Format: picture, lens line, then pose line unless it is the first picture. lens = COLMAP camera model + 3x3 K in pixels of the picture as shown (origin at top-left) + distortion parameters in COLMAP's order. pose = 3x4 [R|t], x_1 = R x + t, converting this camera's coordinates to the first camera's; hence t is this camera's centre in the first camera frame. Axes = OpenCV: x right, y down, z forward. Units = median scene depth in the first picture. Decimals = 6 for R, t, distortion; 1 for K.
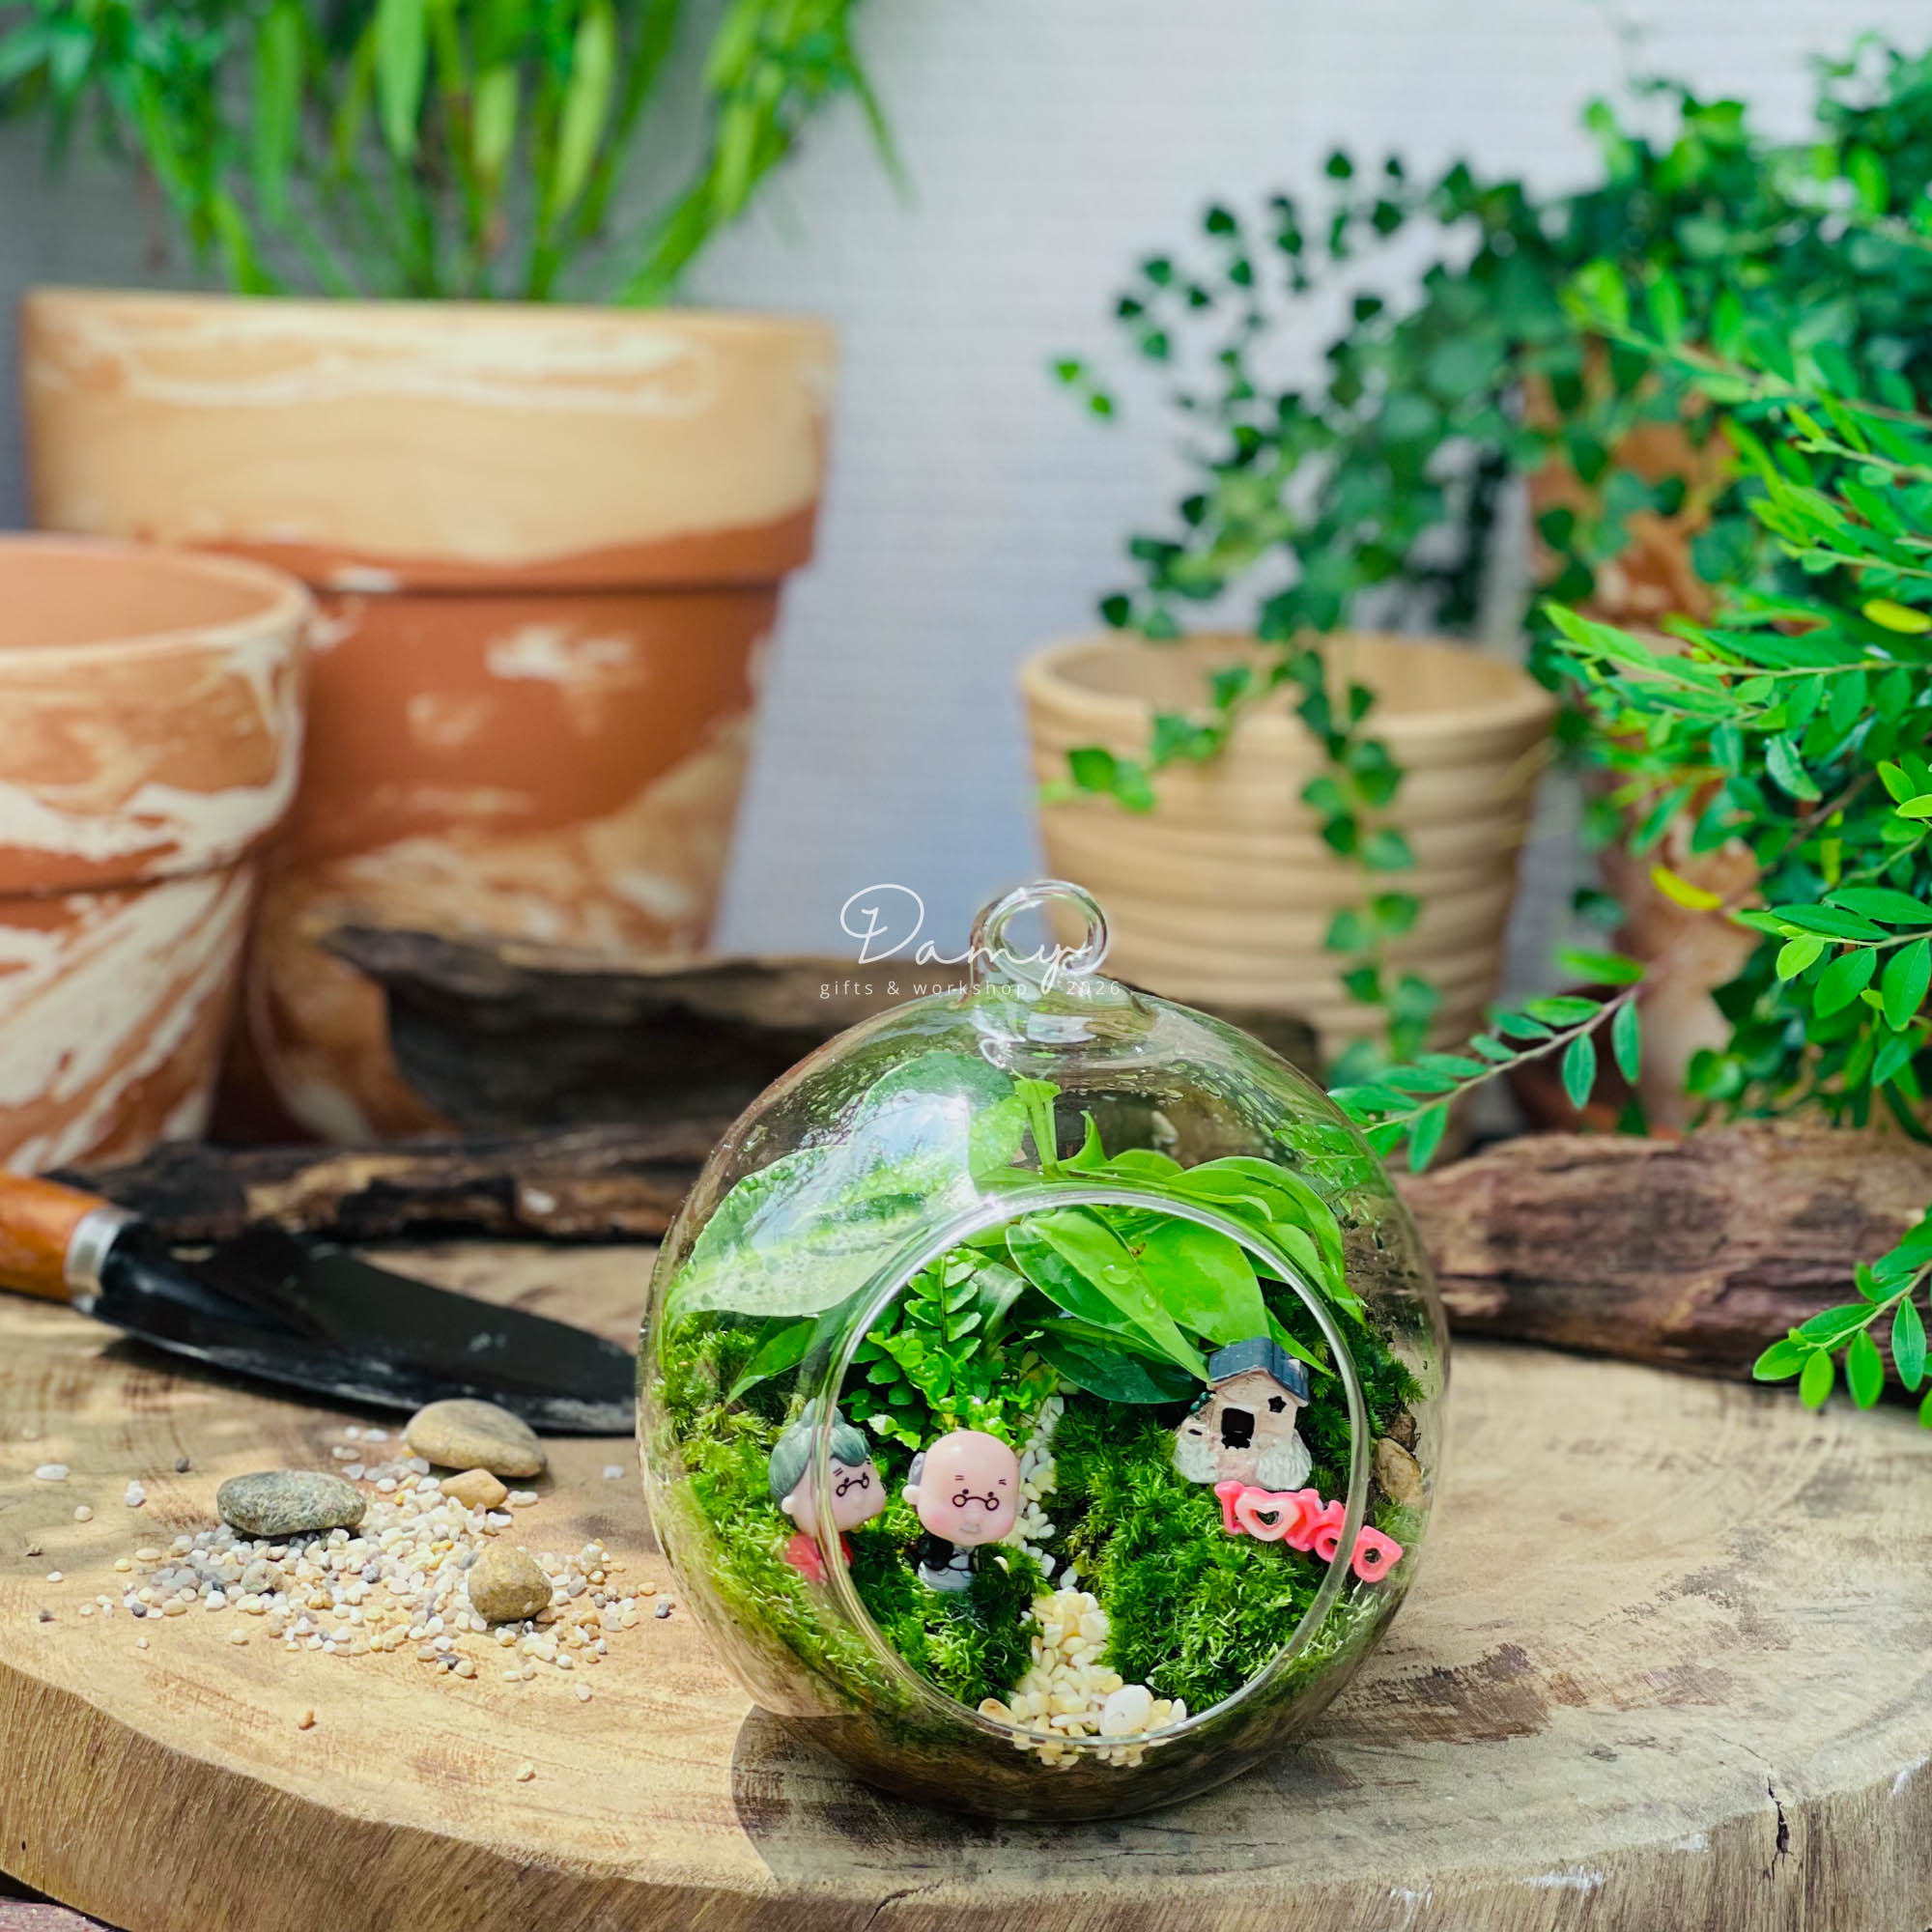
lens RADIAL K [[3698.6, 0, 970.4], [0, 3698.6, 935.4], [0, 0, 1]] dist [0.051133, 0.099042]
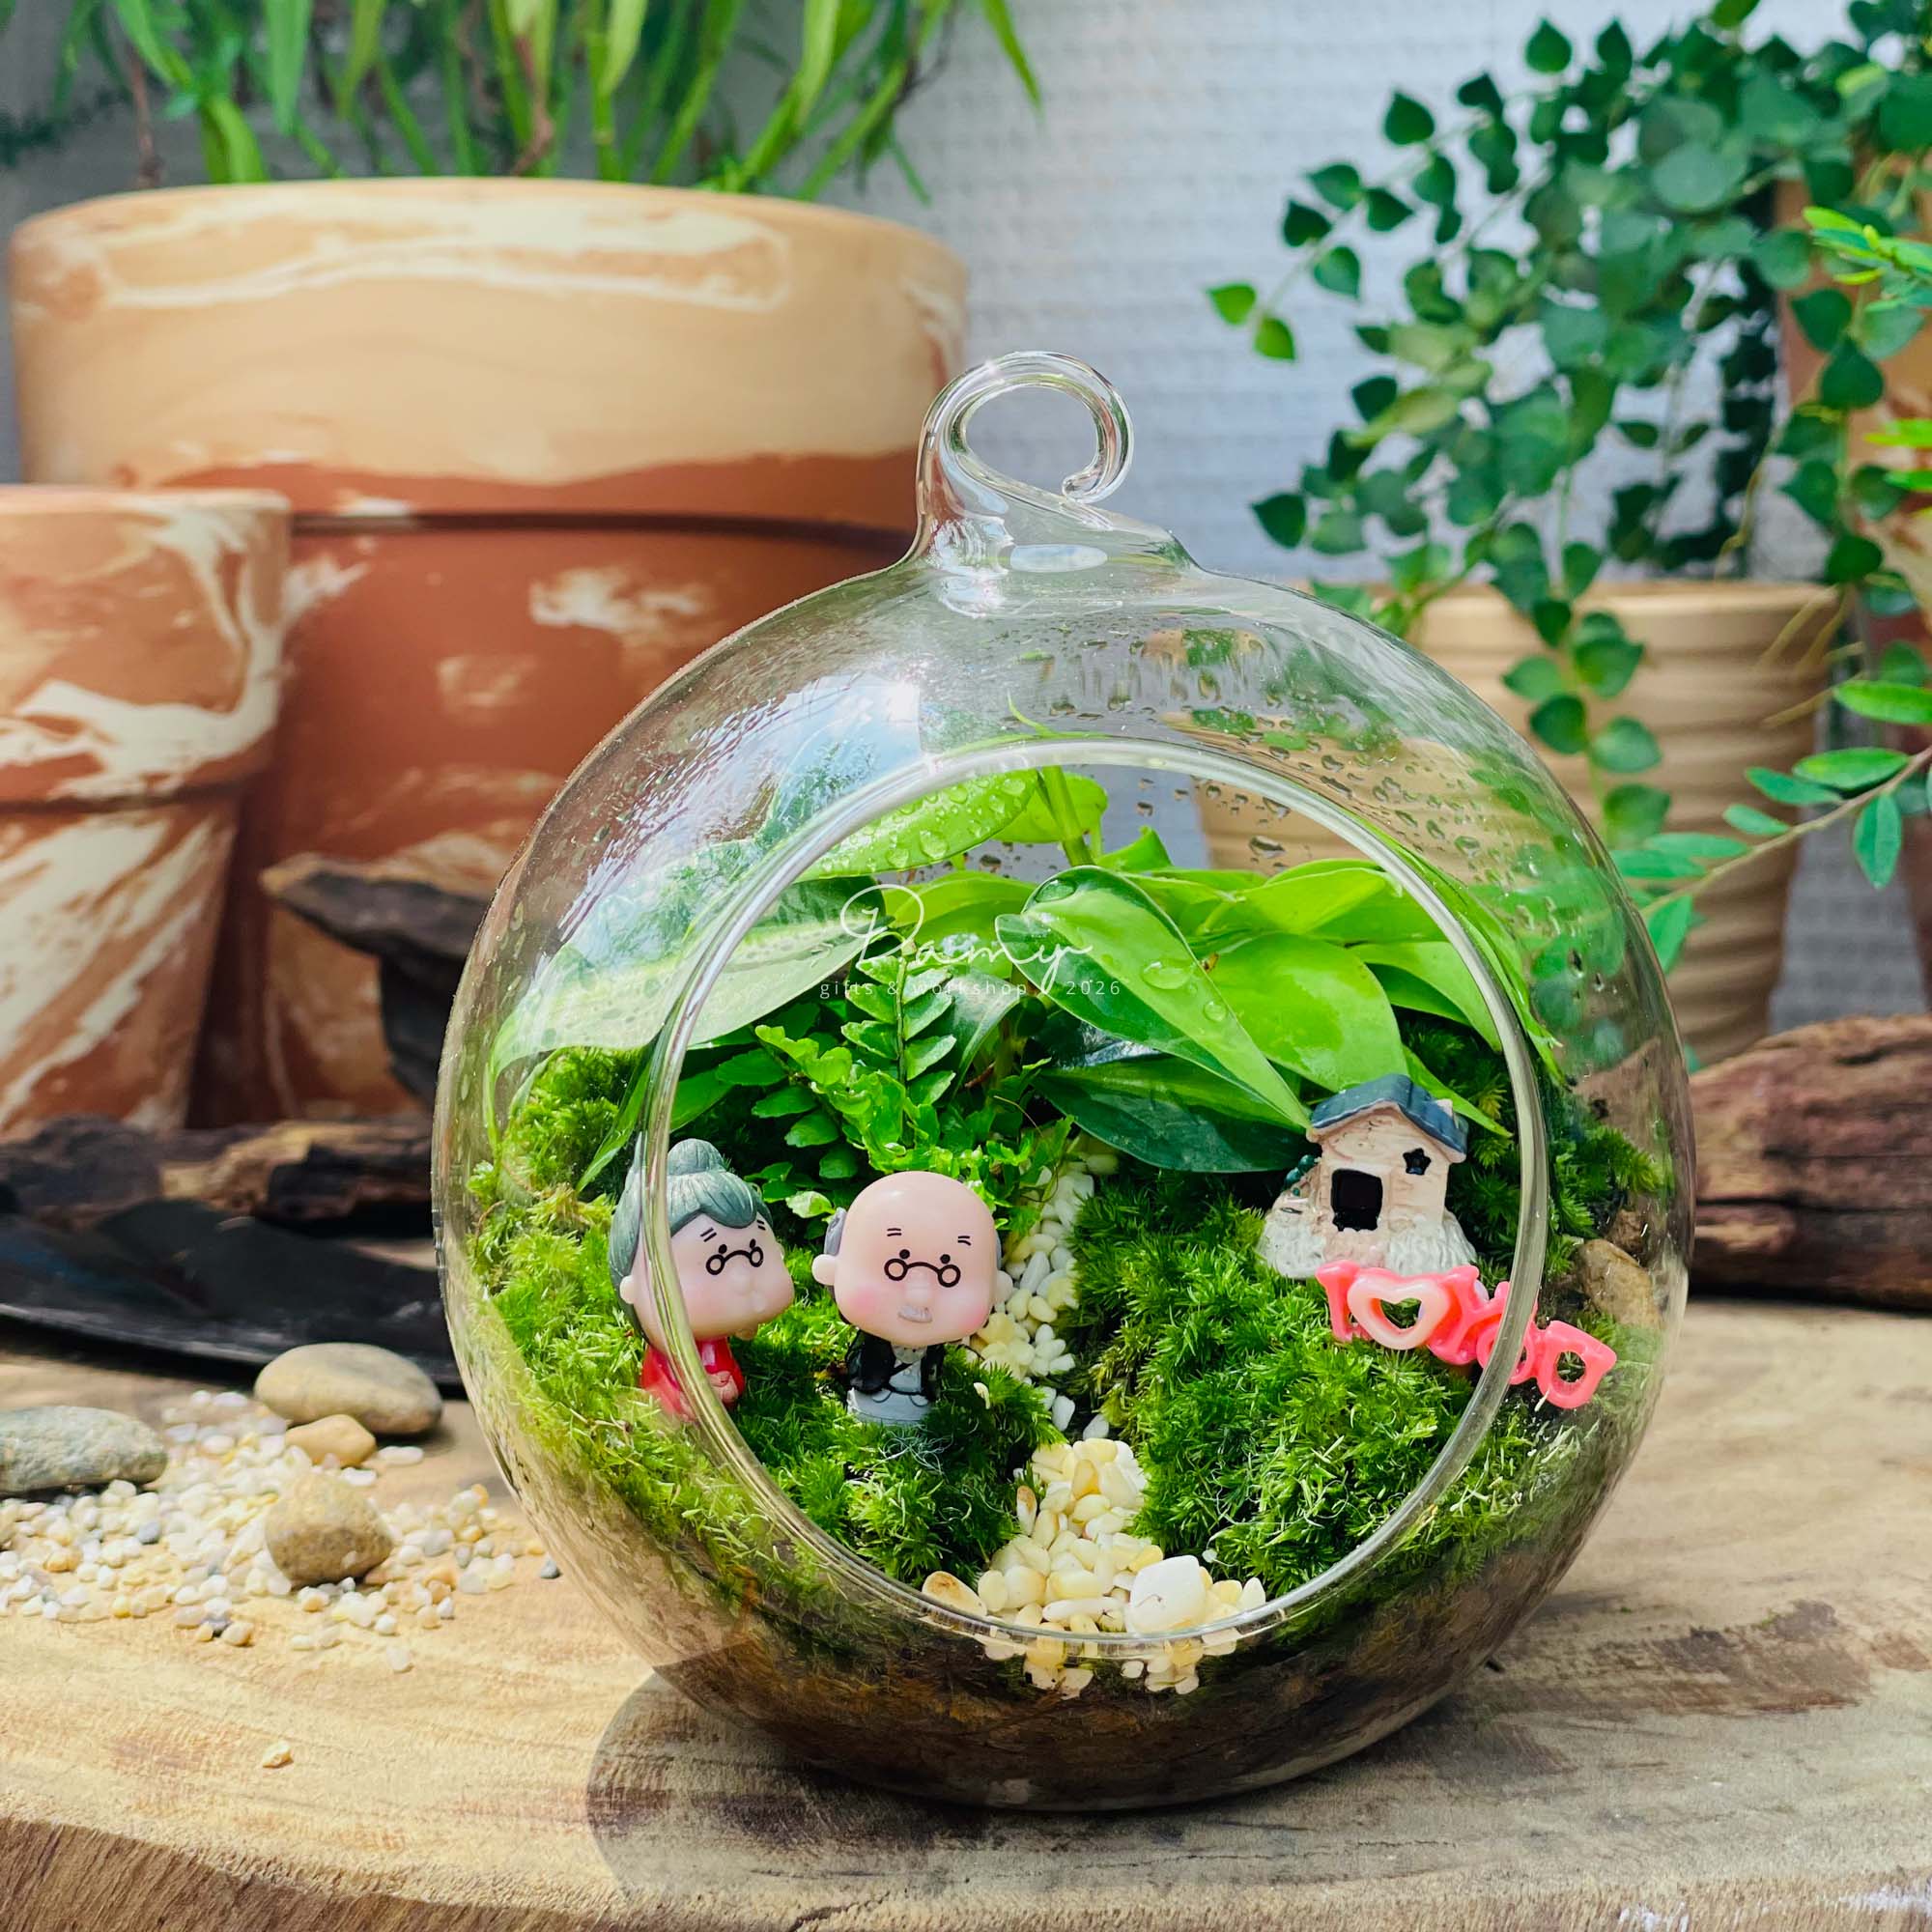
lens RADIAL K [[3564.4, 0, 966.0], [0, 3564.4, 966.0], [0, 0, 1]] dist [0.035457, -0.122428]
pose [[0.995659, -0.031516, -0.087573, 0.059941], [0.022134, 0.994107, -0.106115, 0.156590], [0.090402, 0.103716, 0.990490, 0.374225]]
